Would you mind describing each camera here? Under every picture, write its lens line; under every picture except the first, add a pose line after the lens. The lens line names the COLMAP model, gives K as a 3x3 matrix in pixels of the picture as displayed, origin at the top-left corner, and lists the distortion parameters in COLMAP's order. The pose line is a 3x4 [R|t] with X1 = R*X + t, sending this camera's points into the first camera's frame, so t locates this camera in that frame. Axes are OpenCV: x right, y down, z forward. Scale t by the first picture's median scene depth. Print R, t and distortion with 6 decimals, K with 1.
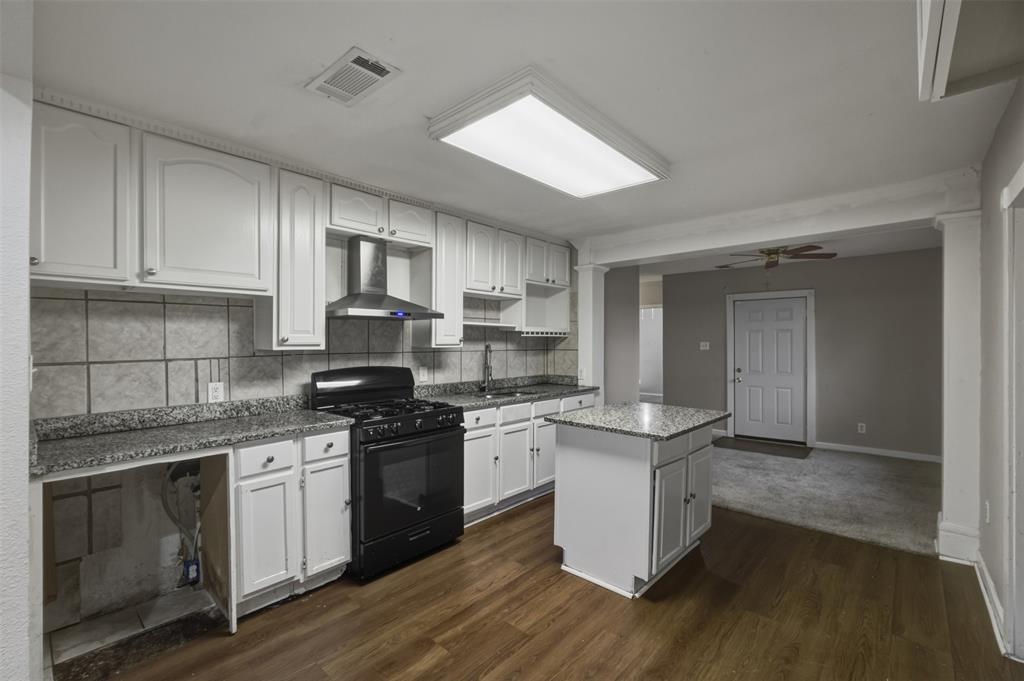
lens RADIAL K [[449.1, 0, 512.0], [0, 449.1, 340.5], [0, 0, 1]] dist [-0.003377, -0.000115]
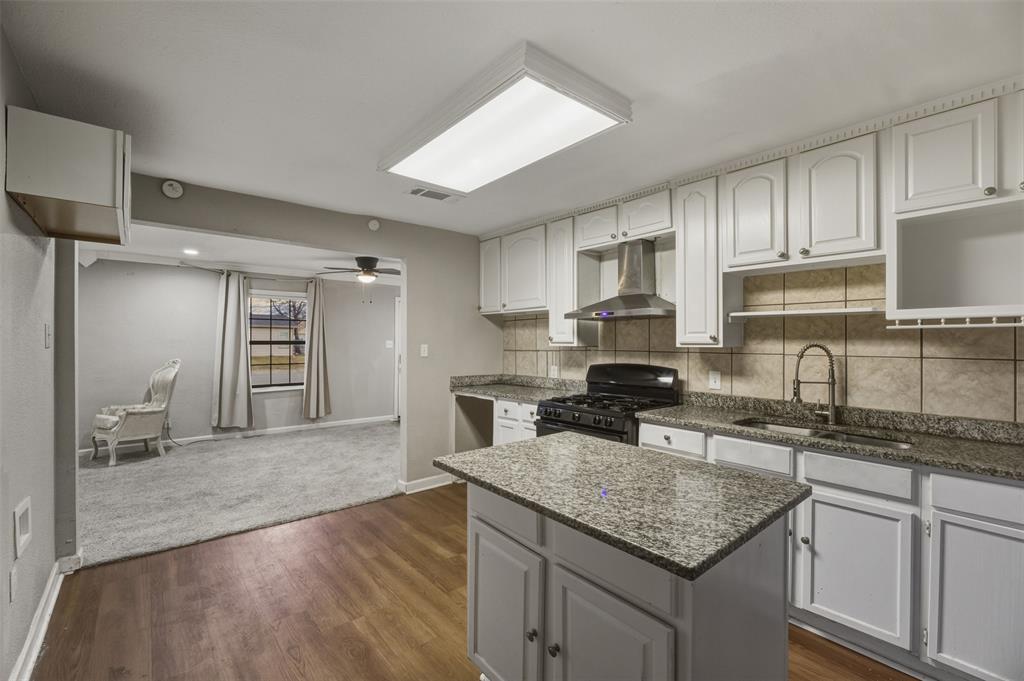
lens RADIAL K [[441.2, 0, 508.4], [0, 441.2, 339.4], [0, 0, 1]] dist [-0.008349, 0.000294]
pose [[-0.140771, -0.004205, -0.990033, 0.874589], [-0.000108, 0.999991, -0.004232, 0.005537], [0.990042, -0.000489, -0.140771, 0.998867]]
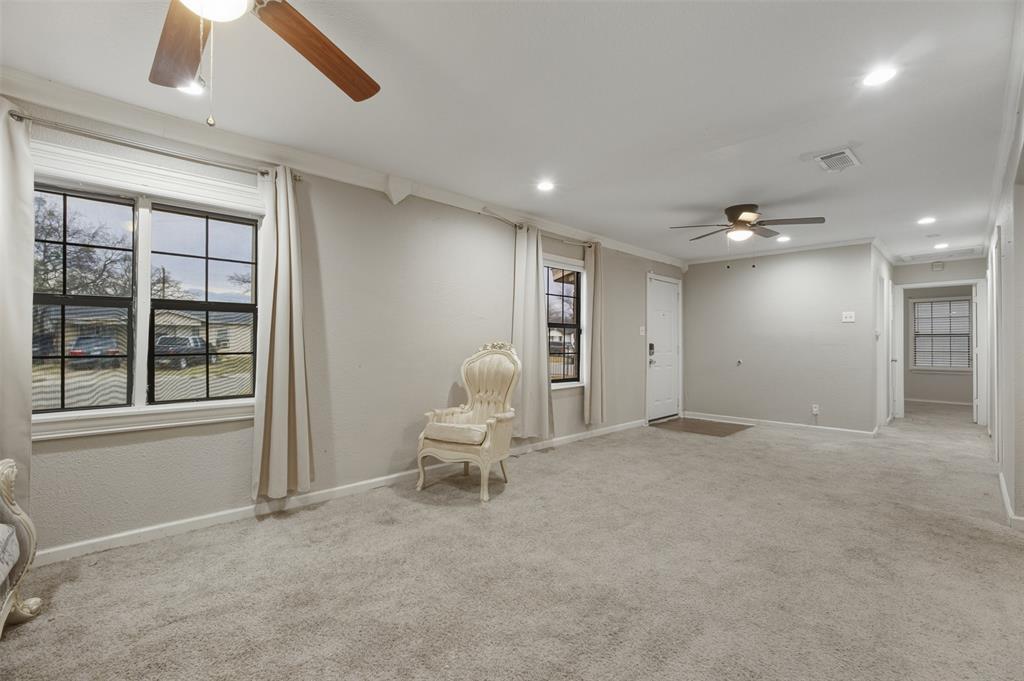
lens RADIAL K [[449.1, 0, 512.0], [0, 449.1, 340.5], [0, 0, 1]] dist [-0.003377, -0.000115]
pose [[-0.079315, -0.007710, -0.996820, 0.554861], [-0.003161, 0.999967, -0.007483, 0.088139], [0.996845, 0.002557, -0.079337, -0.533685]]
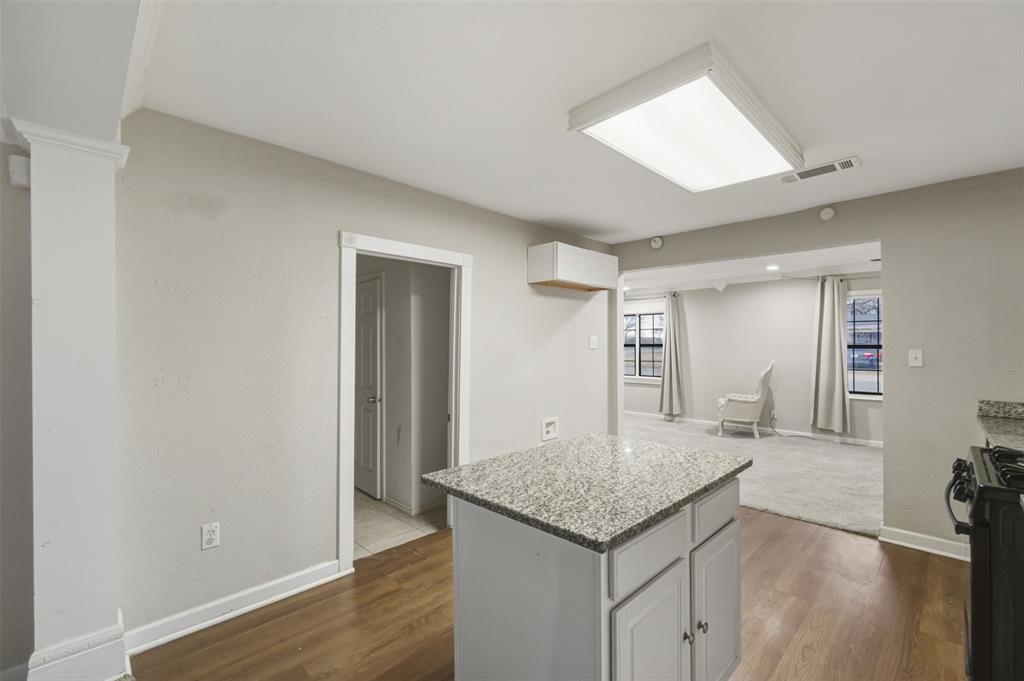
lens RADIAL K [[449.1, 0, 512.0], [0, 449.1, 340.5], [0, 0, 1]] dist [-0.003377, -0.000115]
pose [[-0.998045, -0.001021, 0.062488, 0.376264], [-0.001536, 0.999965, -0.008192, 0.003956], [-0.062478, -0.008272, -0.998012, 1.661813]]
